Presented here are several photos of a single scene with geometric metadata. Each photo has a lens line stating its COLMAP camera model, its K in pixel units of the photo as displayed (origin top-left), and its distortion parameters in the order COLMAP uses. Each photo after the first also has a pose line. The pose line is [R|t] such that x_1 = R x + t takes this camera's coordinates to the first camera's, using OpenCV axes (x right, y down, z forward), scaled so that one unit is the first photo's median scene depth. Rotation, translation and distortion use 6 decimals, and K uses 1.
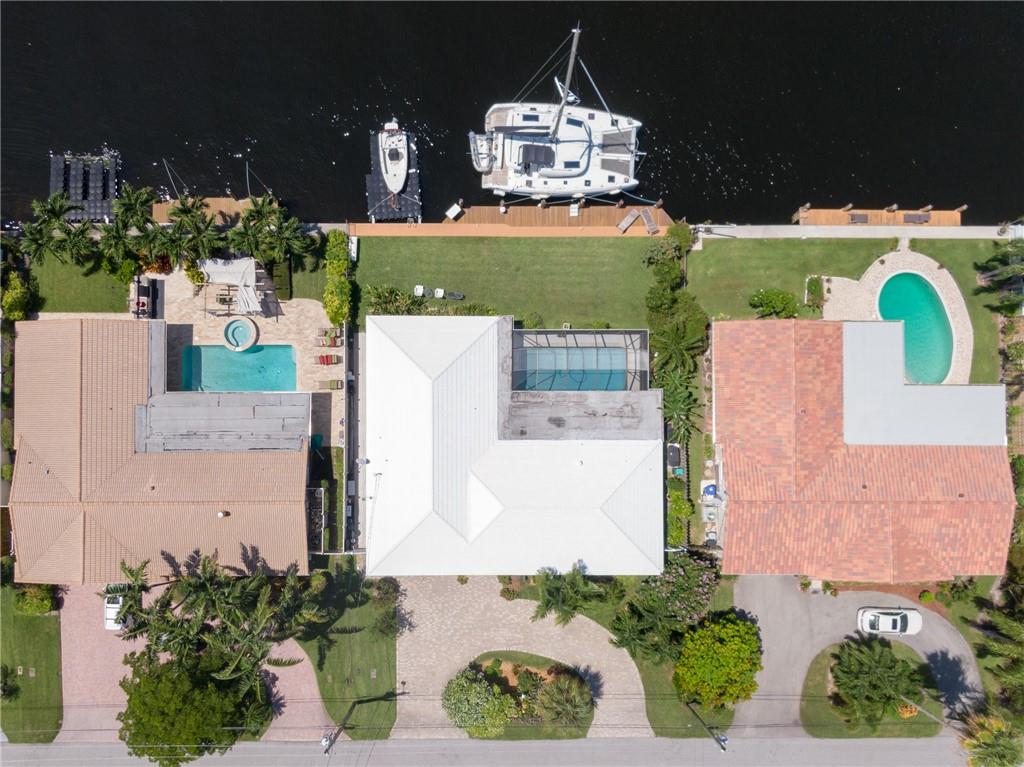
lens RADIAL K [[733.2, 0, 462.4], [0, 733.2, 402.8], [0, 0, 1]] dist [0.036283, -0.077373]
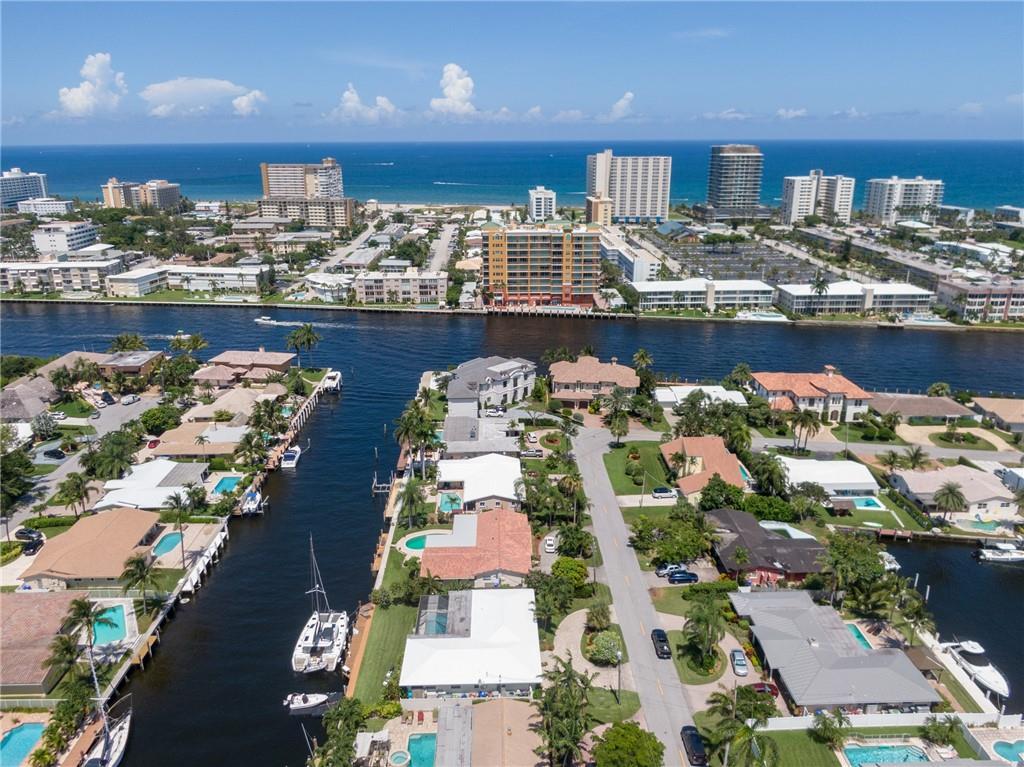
lens RADIAL K [[749.6, 0, 499.3], [0, 749.6, 386.7], [0, 0, 1]] dist [0.033822, -0.072051]
pose [[-0.010667, -0.313652, 0.949478, -1.598455], [0.999748, 0.015400, 0.016319, 0.084168], [-0.019740, 0.949413, 0.313408, -0.273622]]
